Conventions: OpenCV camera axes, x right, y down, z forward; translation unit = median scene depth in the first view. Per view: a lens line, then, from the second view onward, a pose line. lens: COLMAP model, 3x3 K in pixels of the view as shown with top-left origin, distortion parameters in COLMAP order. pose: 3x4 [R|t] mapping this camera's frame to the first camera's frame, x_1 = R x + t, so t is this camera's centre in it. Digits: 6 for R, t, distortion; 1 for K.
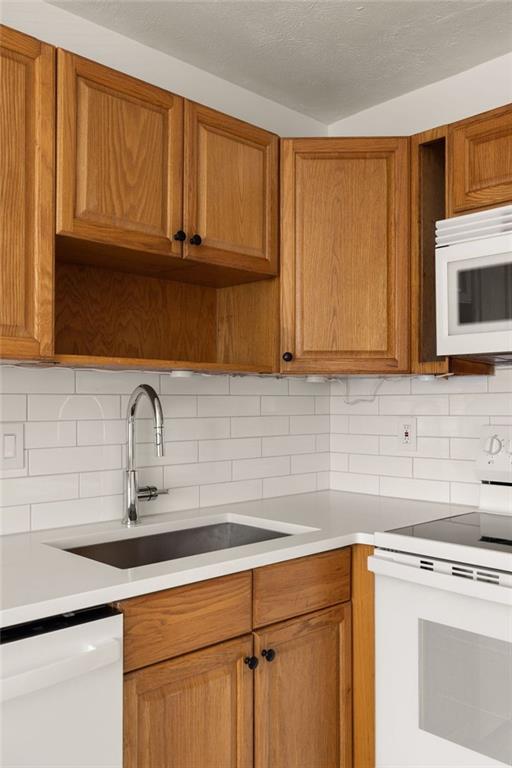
lens RADIAL K [[677.3, 0, 254.2], [0, 677.3, 393.4], [0, 0, 1]] dist [0.003761, 0.006083]
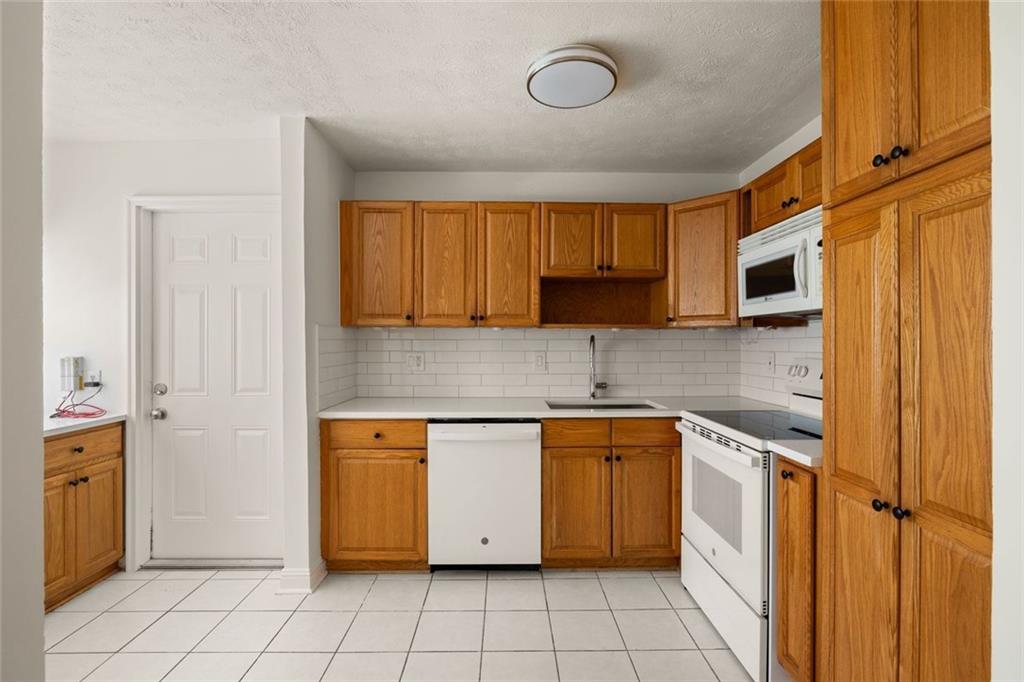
lens RADIAL K [[472.9, 0, 510.4], [0, 472.9, 337.3], [0, 0, 1]] dist [0.000714, 0.000075]
pose [[0.734118, -0.005408, -0.679001, 0.686336], [0.008624, 0.999962, 0.001359, -0.010595], [0.678968, -0.006853, 0.734136, -0.307641]]
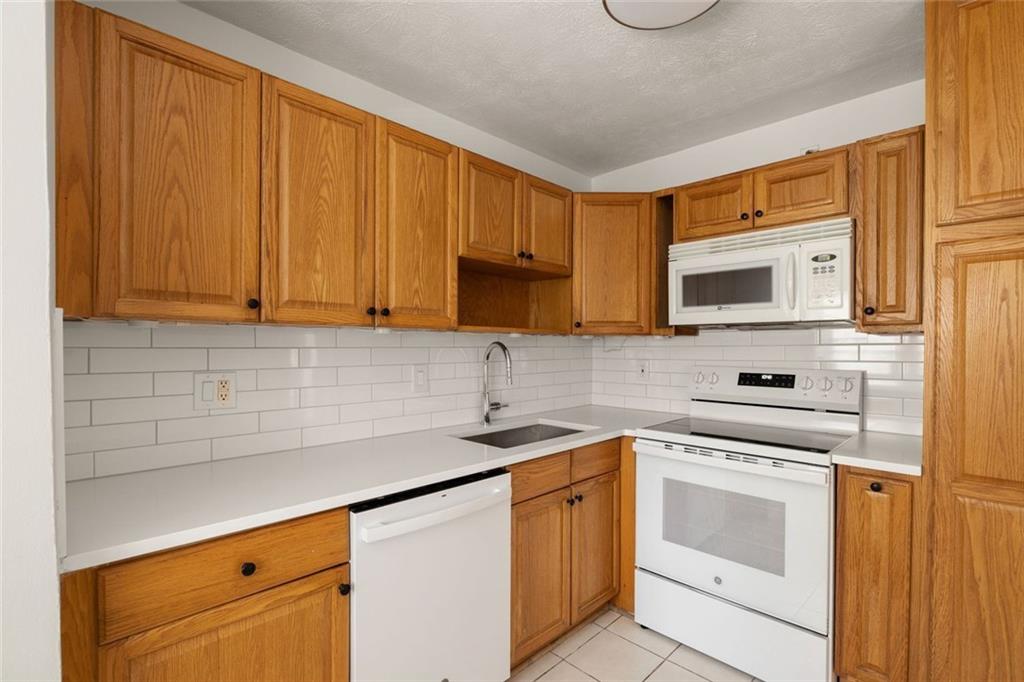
lens RADIAL K [[475.9, 0, 511.4], [0, 475.9, 345.9], [0, 0, 1]] dist [-0.000650, 0.000040]
pose [[0.999600, 0.002685, 0.028157, -0.161049], [-0.003113, 0.999880, 0.015187, -0.020986], [-0.028113, -0.015268, 0.999488, -0.182549]]
